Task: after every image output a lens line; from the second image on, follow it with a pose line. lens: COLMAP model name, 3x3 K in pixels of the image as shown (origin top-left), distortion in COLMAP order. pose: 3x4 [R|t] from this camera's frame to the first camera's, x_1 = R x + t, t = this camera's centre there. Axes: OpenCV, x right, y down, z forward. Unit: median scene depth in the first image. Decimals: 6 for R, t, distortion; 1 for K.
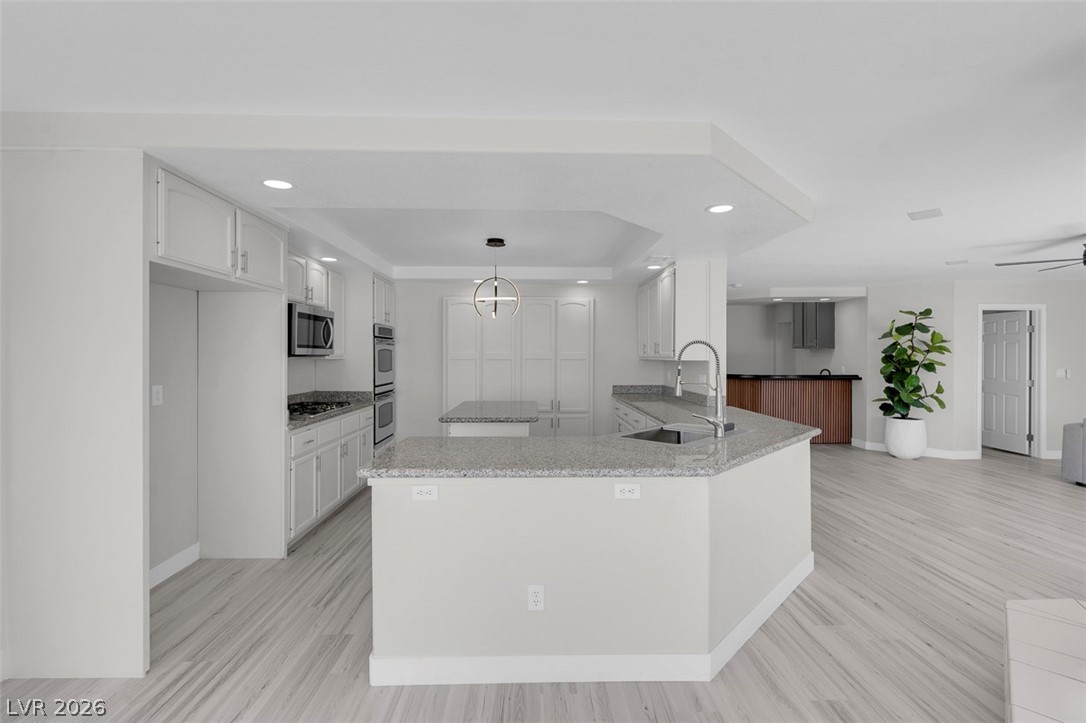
lens RADIAL K [[491.0, 0, 539.1], [0, 491.0, 362.8], [0, 0, 1]] dist [-0.000055, 0.000192]
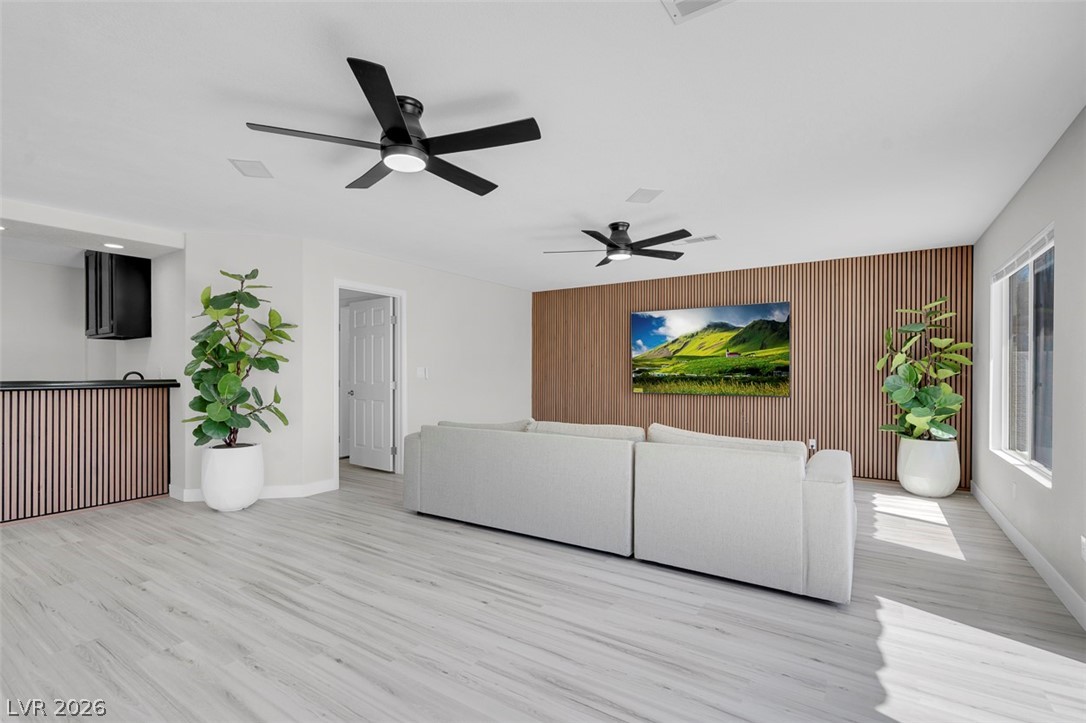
lens RADIAL K [[501.2, 0, 535.8], [0, 501.2, 368.5], [0, 0, 1]] dist [-0.000846, 0.000245]
pose [[0.573973, 0.006615, 0.818848, 0.451939], [0.010588, 0.999824, -0.015498, 0.029623], [-0.818806, 0.017566, 0.573802, 0.321722]]
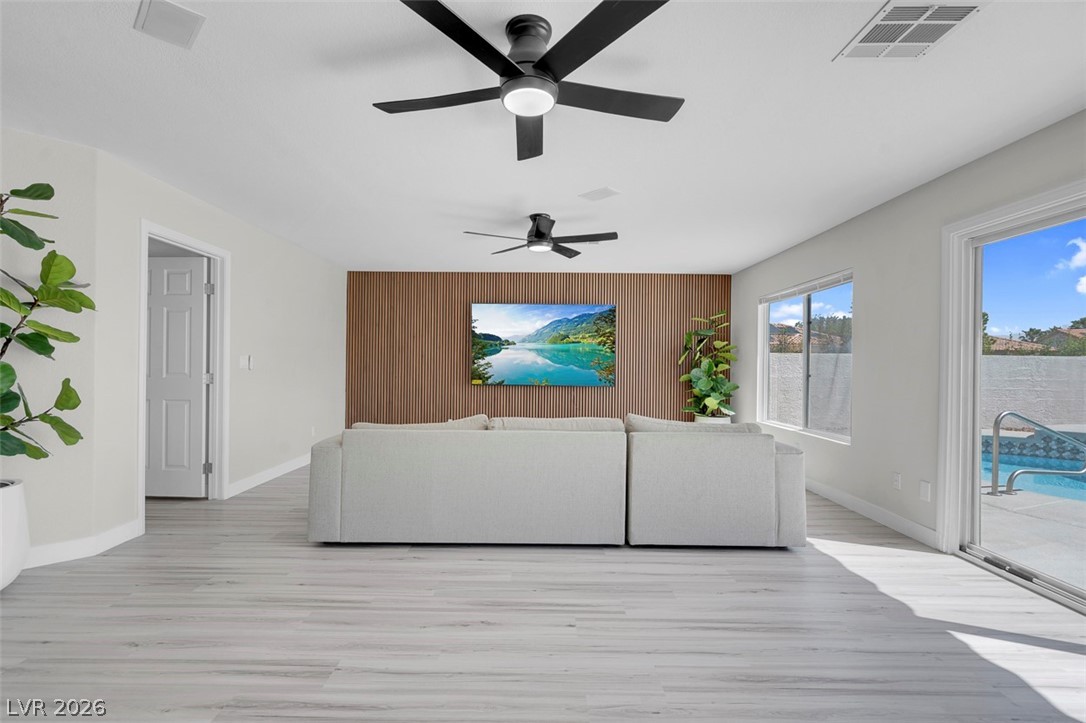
lens RADIAL K [[491.0, 0, 539.1], [0, 491.0, 362.8], [0, 0, 1]] dist [-0.000055, 0.000192]
pose [[0.024797, 0.004110, 0.999684, 0.412775], [0.002289, 0.999989, -0.004168, 0.026344], [-0.999690, 0.002392, 0.024788, 0.588168]]
